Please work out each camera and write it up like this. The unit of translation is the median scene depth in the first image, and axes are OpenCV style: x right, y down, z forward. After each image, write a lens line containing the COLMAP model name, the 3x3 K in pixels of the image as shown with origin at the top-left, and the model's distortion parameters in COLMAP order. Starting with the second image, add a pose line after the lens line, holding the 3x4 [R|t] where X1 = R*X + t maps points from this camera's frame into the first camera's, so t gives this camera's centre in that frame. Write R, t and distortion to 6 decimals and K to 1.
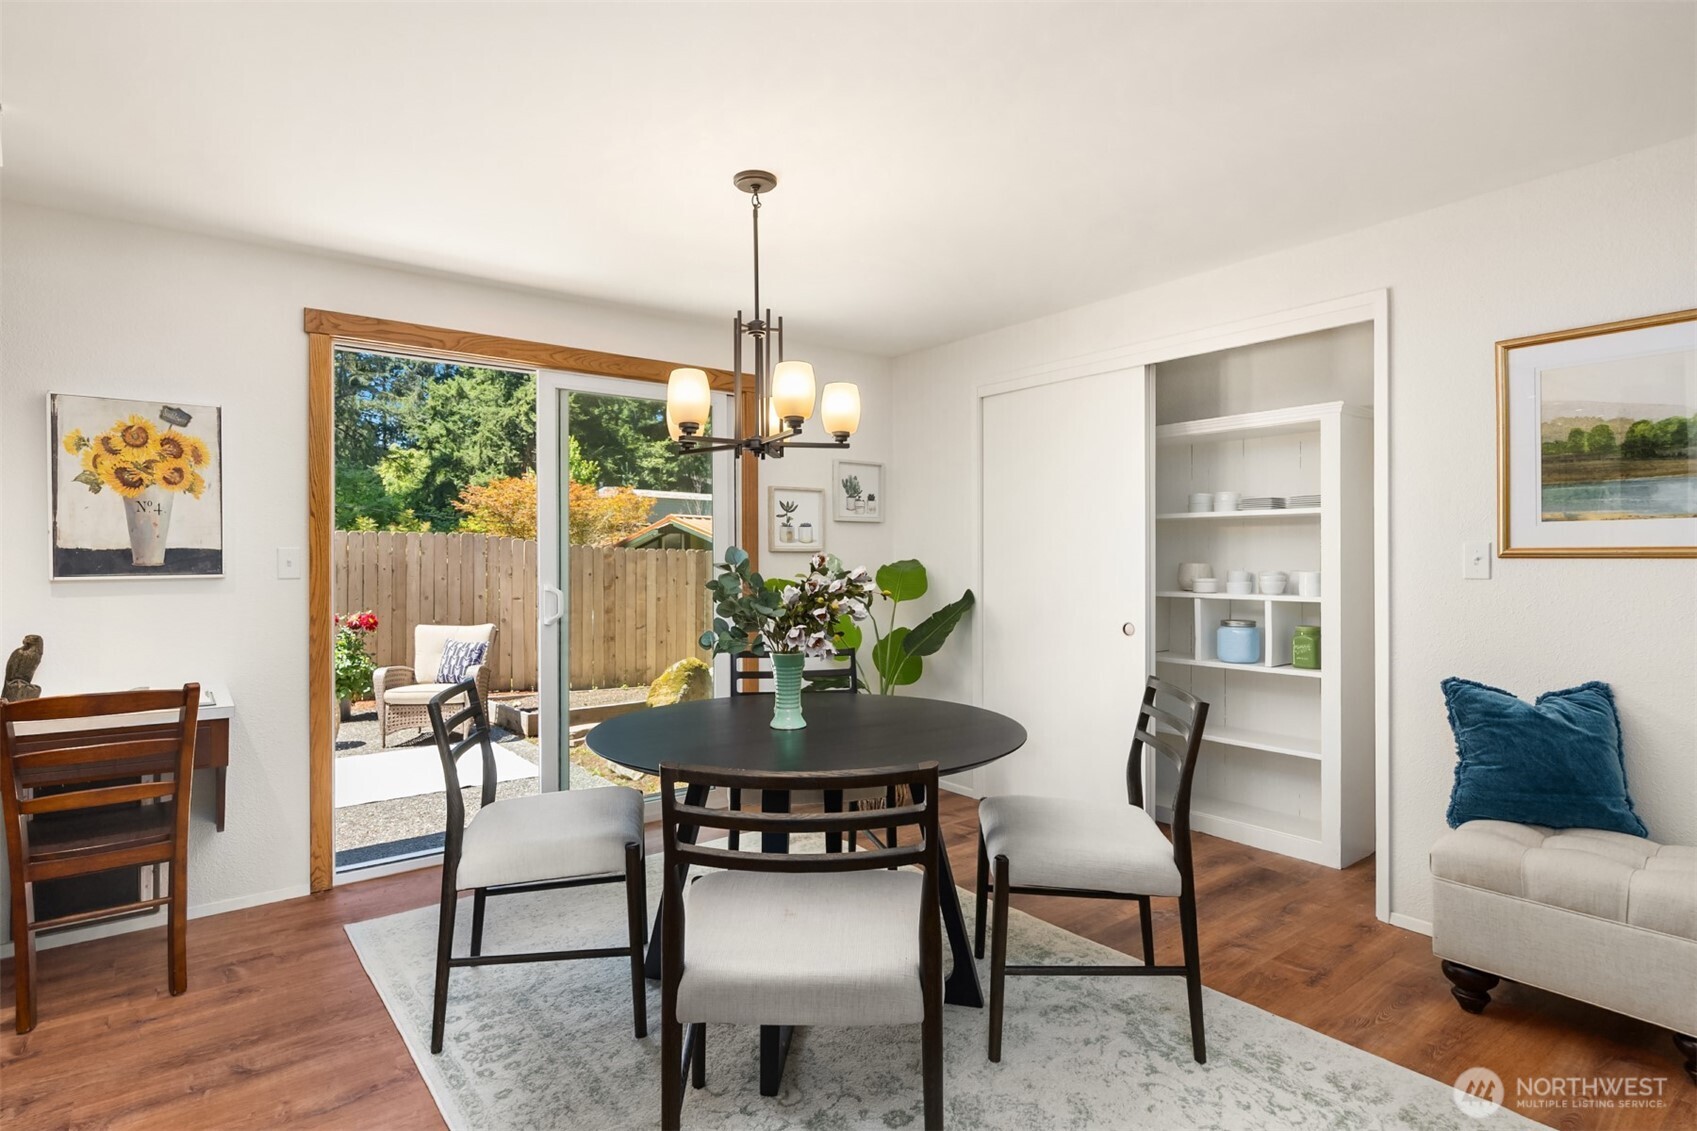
lens RADIAL K [[875.6, 0, 846.2], [0, 875.6, 530.7], [0, 0, 1]] dist [0.000287, 0.000692]
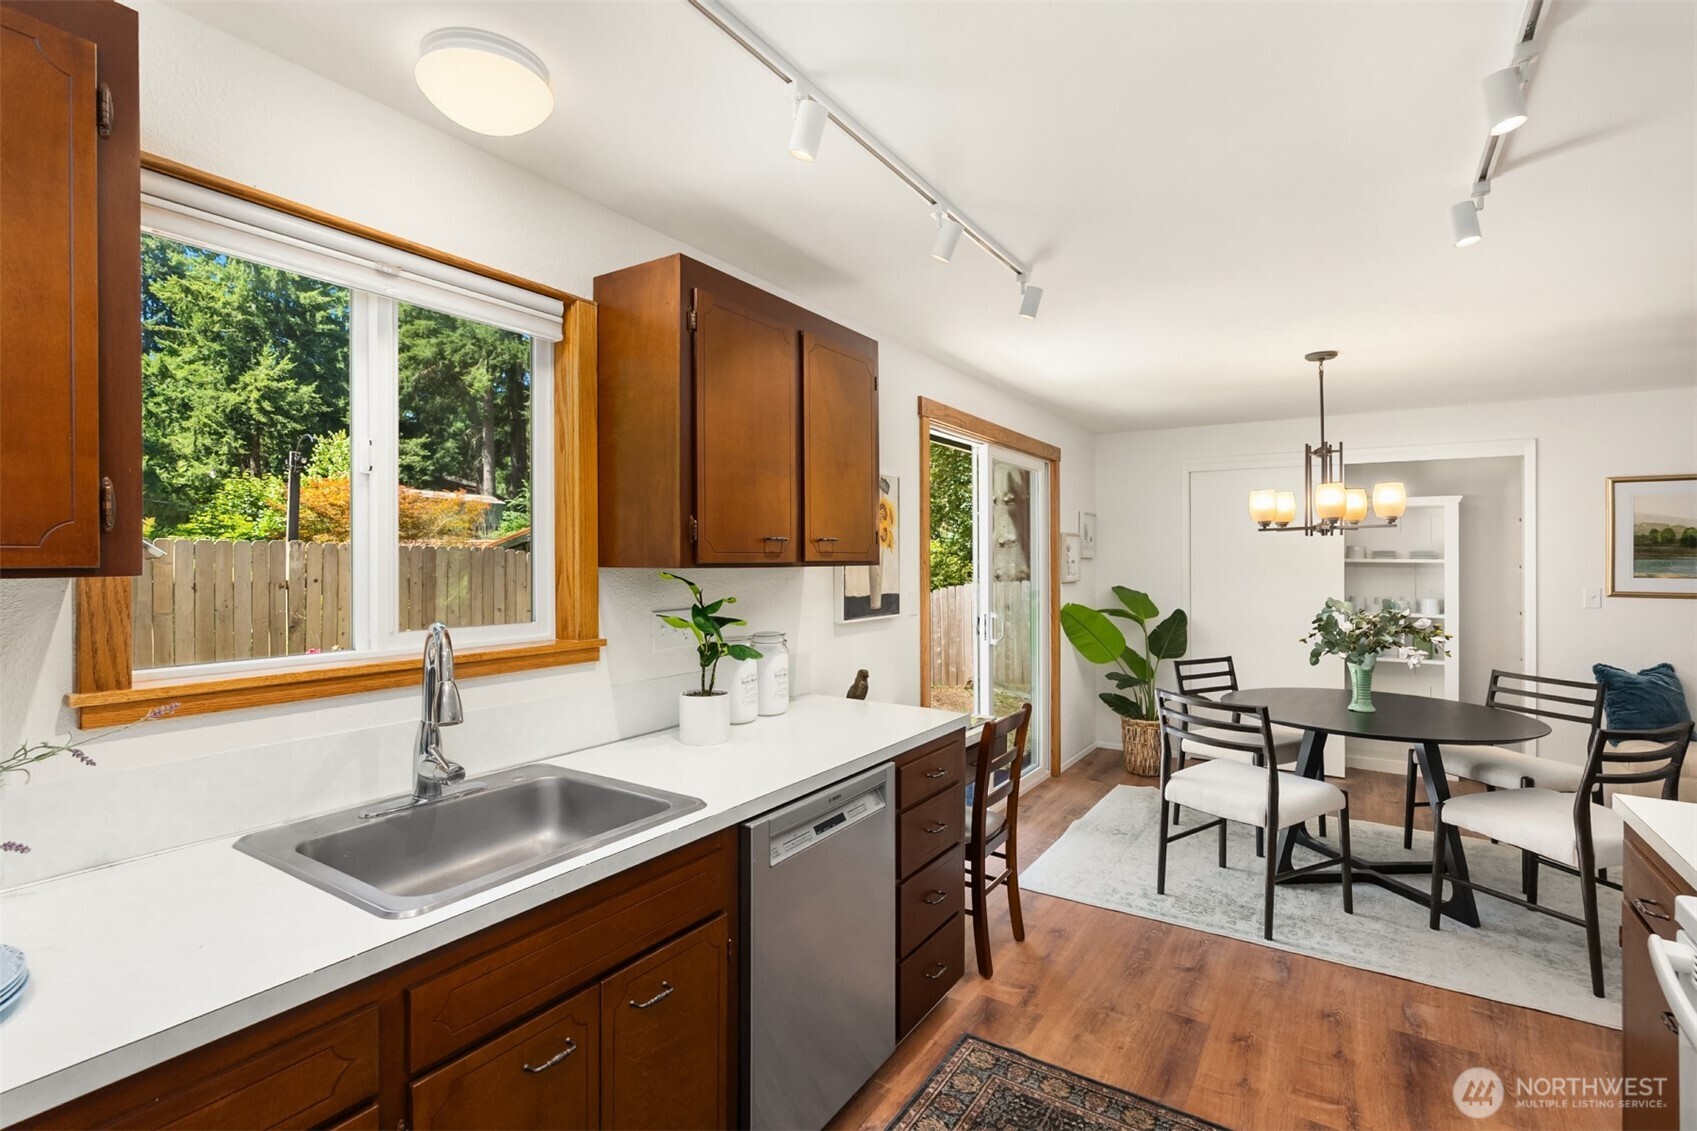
lens RADIAL K [[807.8, 0, 849.9], [0, 807.8, 528.4], [0, 0, 1]] dist [-0.009005, 0.002286]
pose [[0.944349, 0.020771, 0.328289, -0.506099], [-0.018502, 0.999778, -0.010033, -0.025368], [-0.328425, 0.003401, 0.944524, -0.020973]]
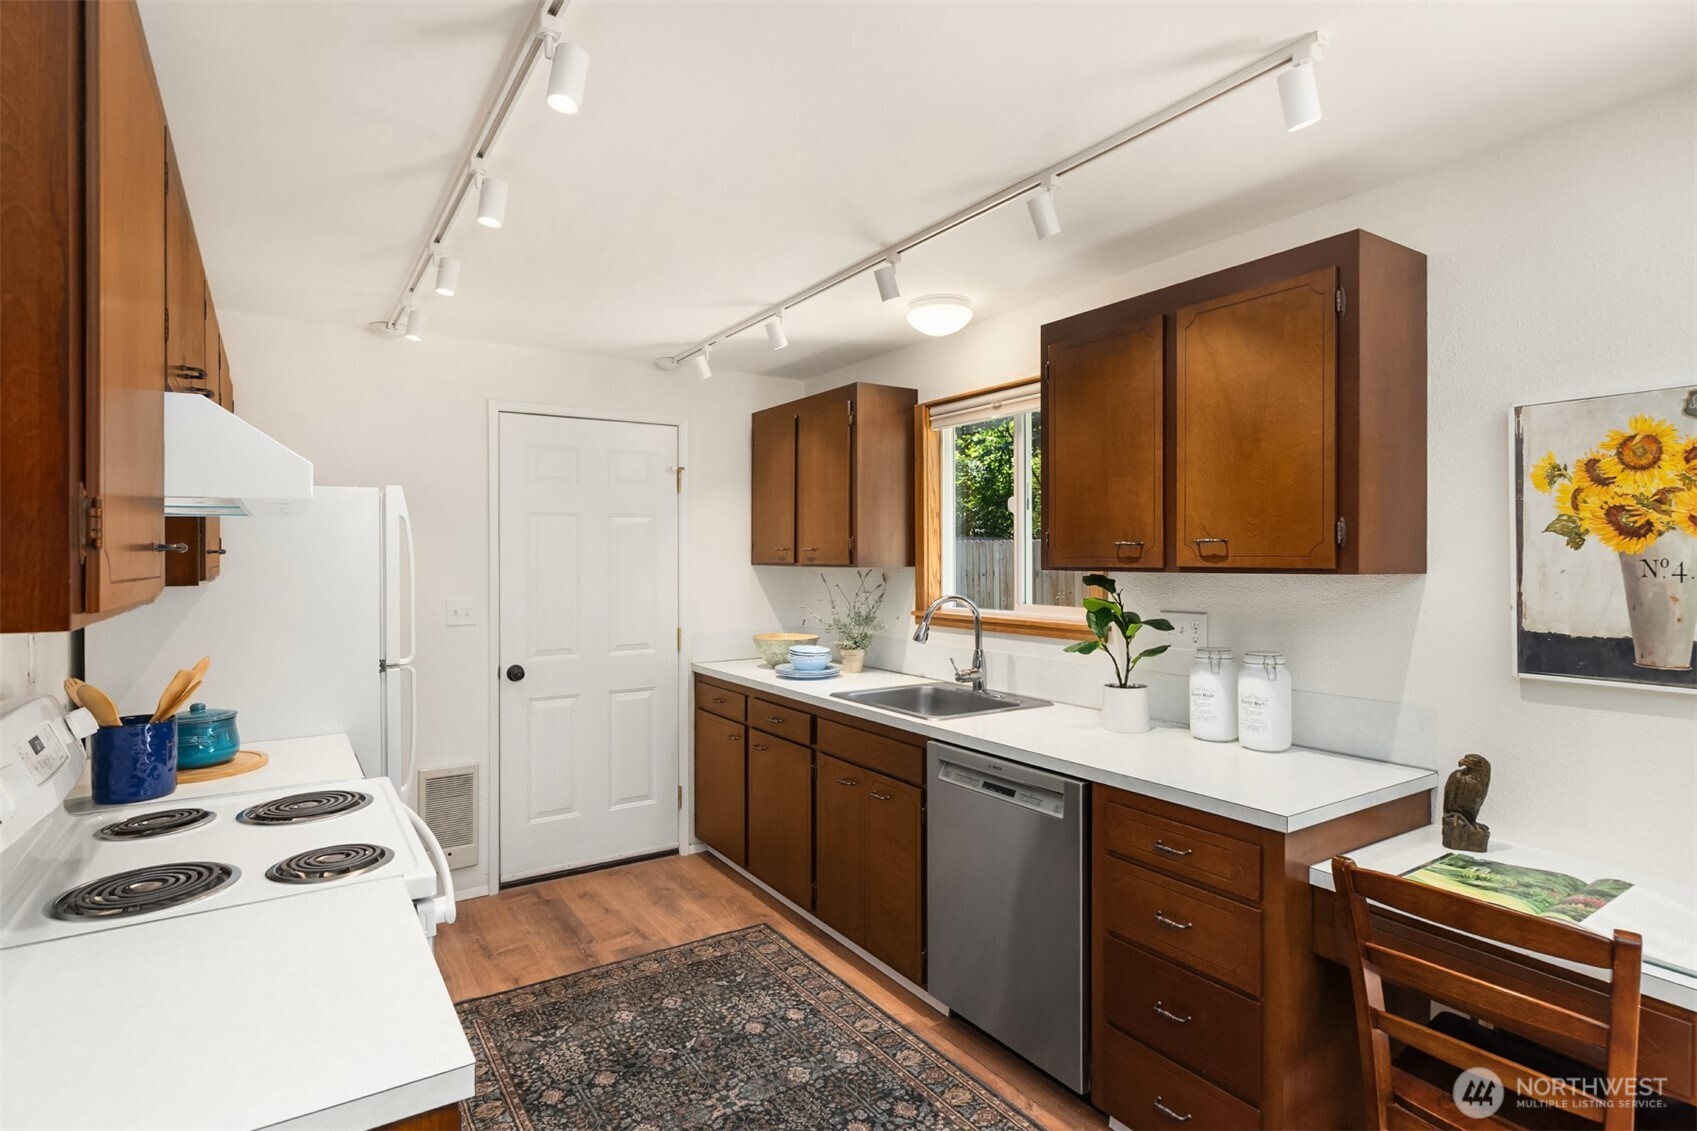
lens RADIAL K [[875.6, 0, 827.4], [0, 875.6, 565.4], [0, 0, 1]] dist [0.000287, 0.000692]
pose [[-0.080777, 0.017500, -0.996579, -0.068925], [0.034525, 0.999295, 0.014749, -0.024286], [0.996134, -0.033215, -0.081324, 0.205945]]
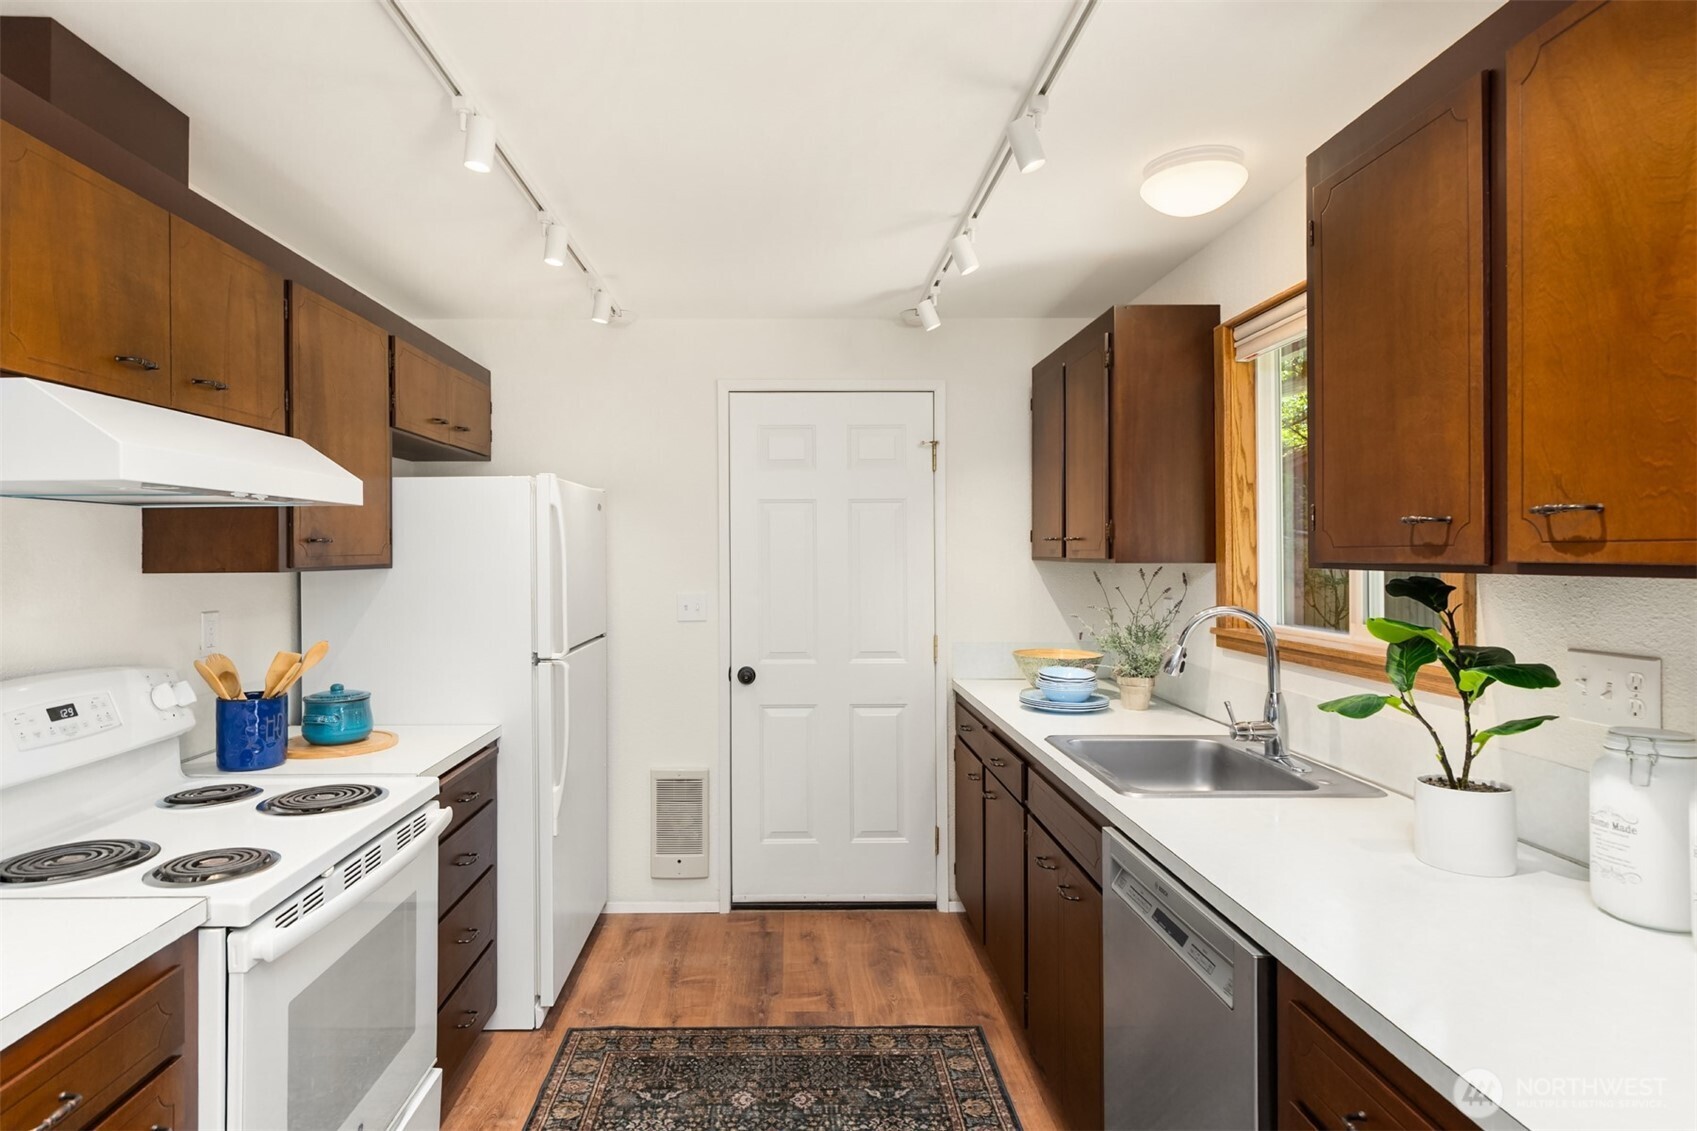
lens RADIAL K [[934.3, 0, 786.0], [0, 934.3, 551.2], [0, 0, 1]] dist [0.004452, 0.001949]
pose [[-0.605370, 0.004052, -0.795934, -0.186319], [0.028484, 0.999457, -0.016577, -0.017300], [0.795435, -0.032707, -0.605156, 0.310758]]
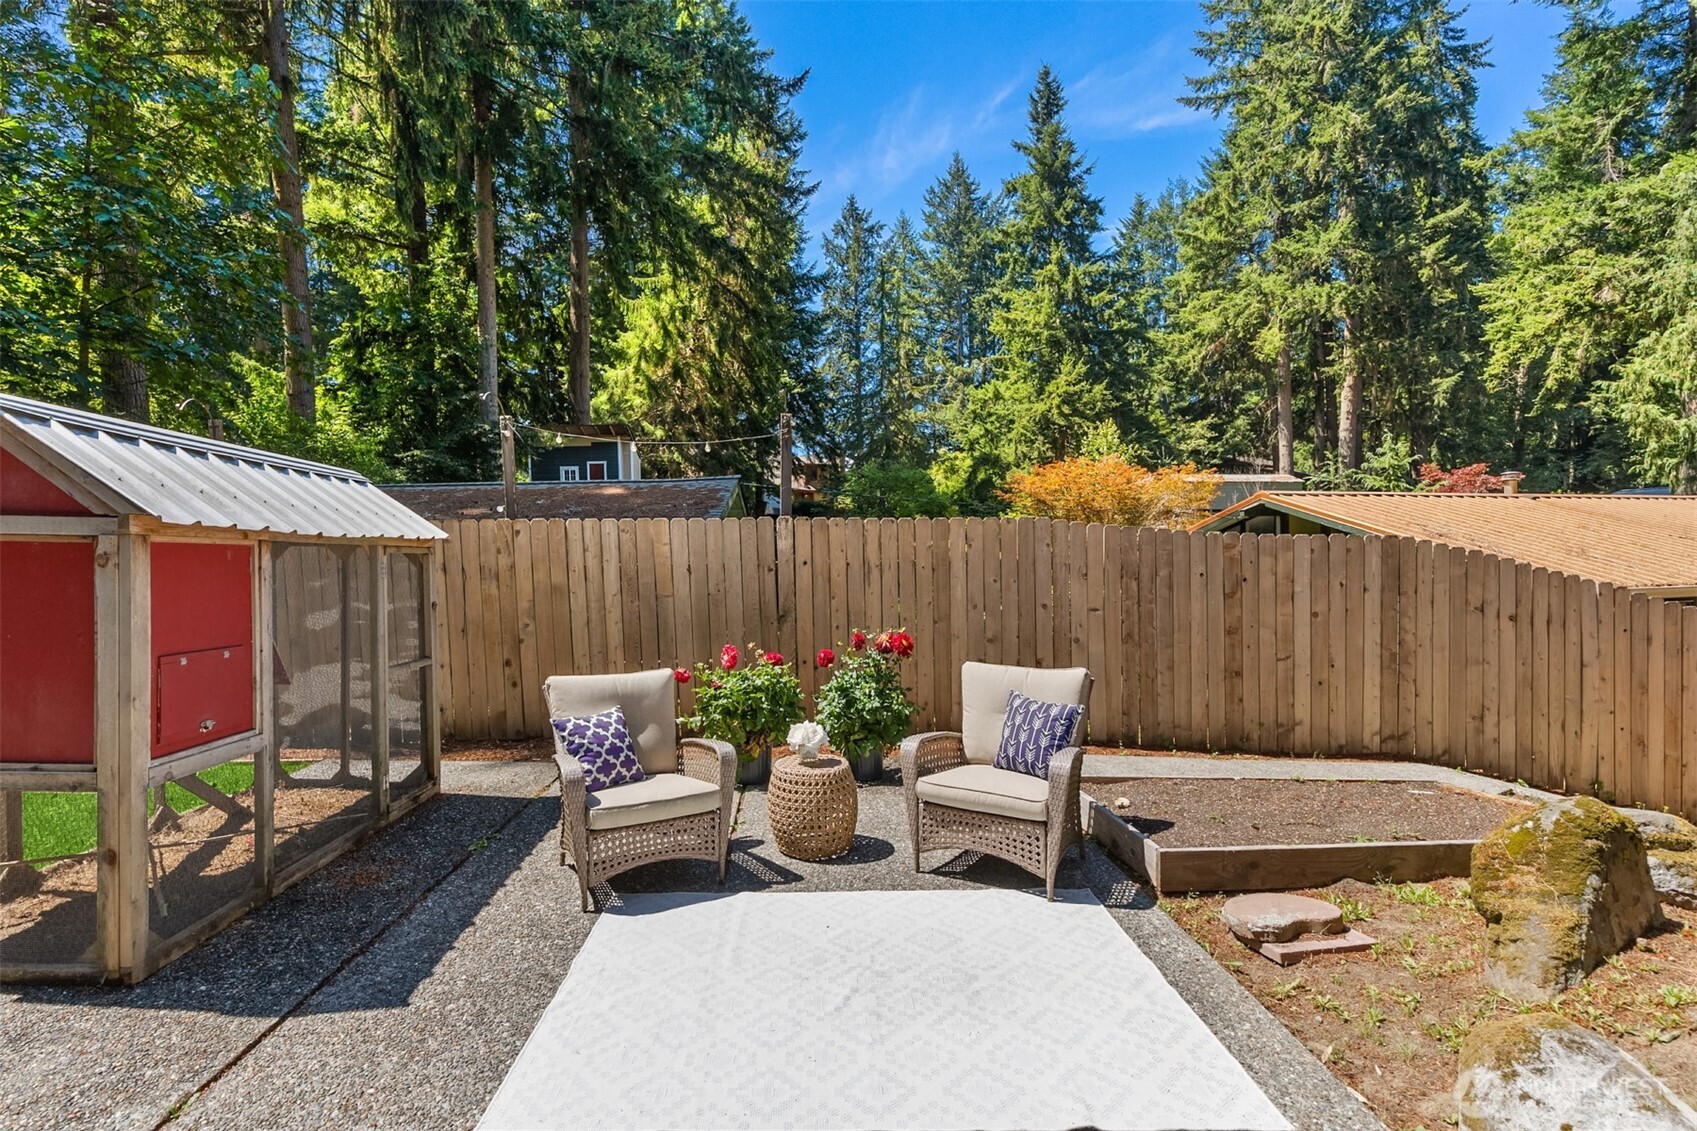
lens RADIAL K [[807.8, 0, 789.1], [0, 807.8, 597.1], [0, 0, 1]] dist [-0.009005, 0.002286]
pose [[0.786393, 0.027203, -0.617128, -0.258976], [0.029827, 0.996193, 0.081919, 0.011291], [0.617007, -0.082827, 0.782587, 0.525949]]
